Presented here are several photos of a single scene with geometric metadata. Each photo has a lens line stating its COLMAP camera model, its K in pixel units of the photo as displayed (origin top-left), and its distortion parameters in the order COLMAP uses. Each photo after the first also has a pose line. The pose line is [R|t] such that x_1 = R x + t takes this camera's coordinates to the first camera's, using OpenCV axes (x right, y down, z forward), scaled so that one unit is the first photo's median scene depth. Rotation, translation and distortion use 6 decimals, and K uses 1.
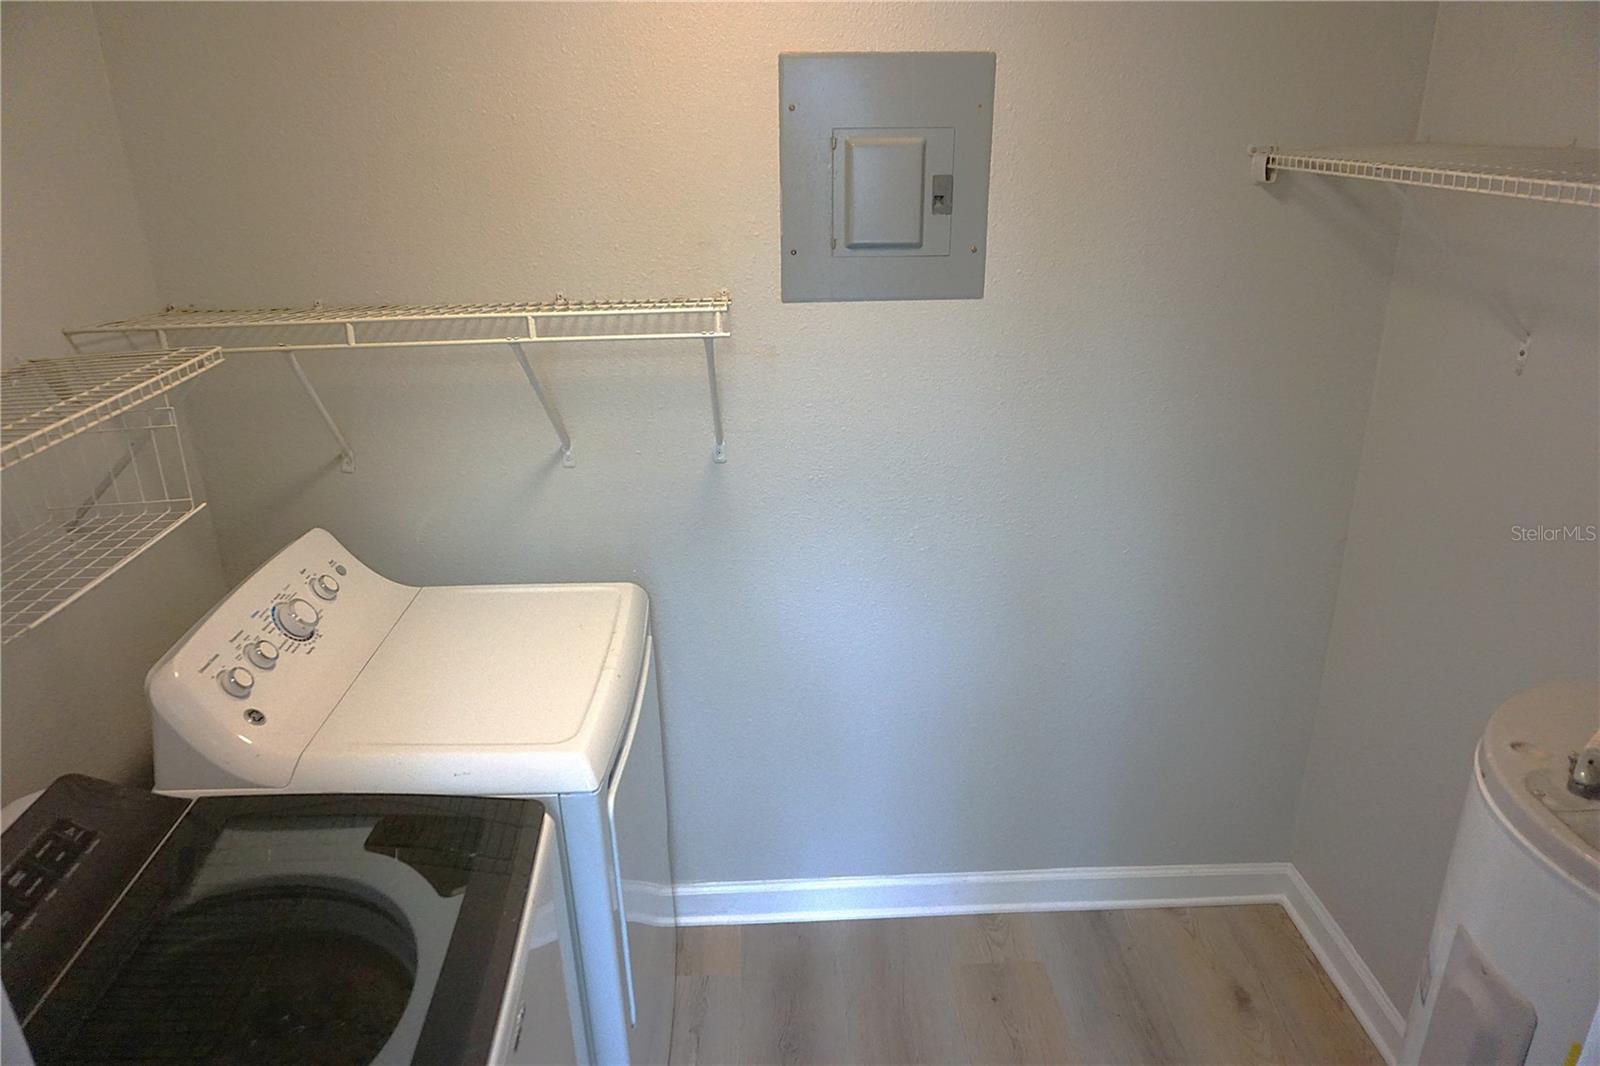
lens RADIAL K [[1063.1, 0, 798.9], [0, 1063.1, 540.7], [0, 0, 1]] dist [-0.044229, 0.004776]
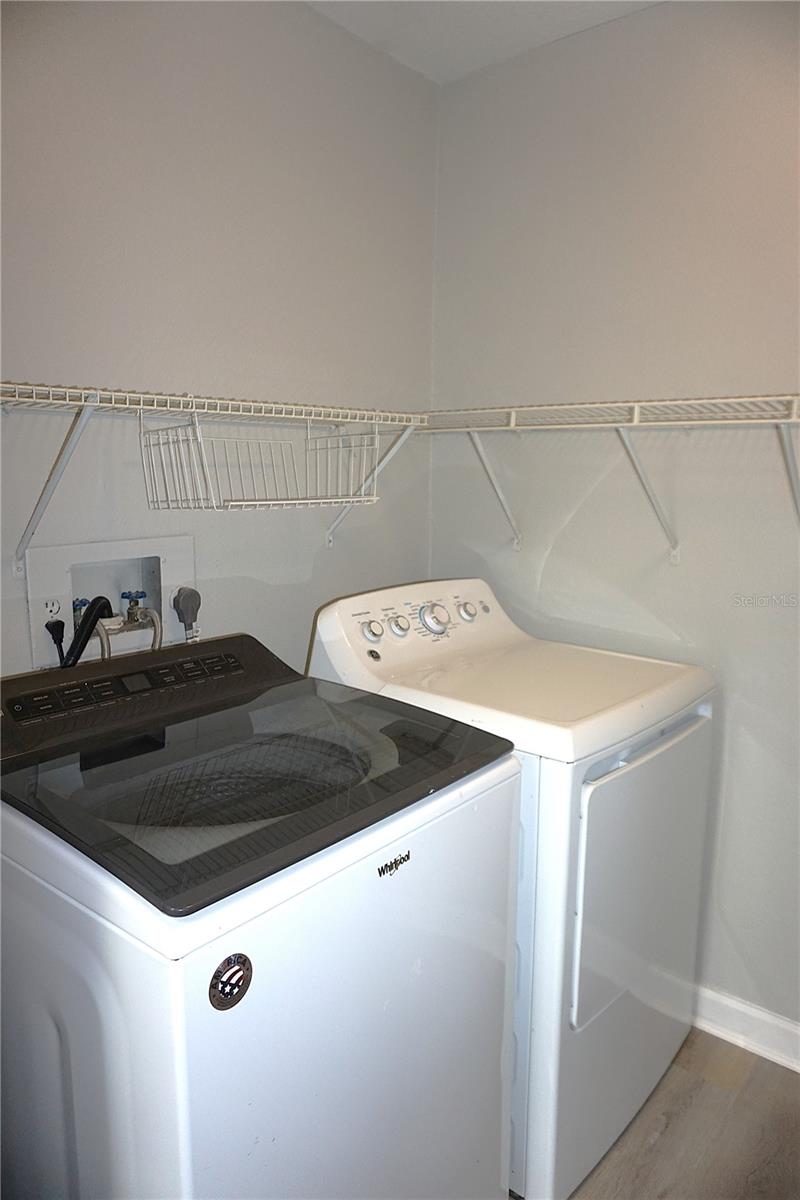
lens RADIAL K [[802.3, 0, 378.6], [0, 802.3, 598.0], [0, 0, 1]] dist [-0.041603, 0.033749]
pose [[0.721116, 0.129988, -0.680511, 0.172558], [-0.276887, 0.954459, -0.111092, 0.169072], [0.635079, 0.268535, 0.724268, 0.153506]]
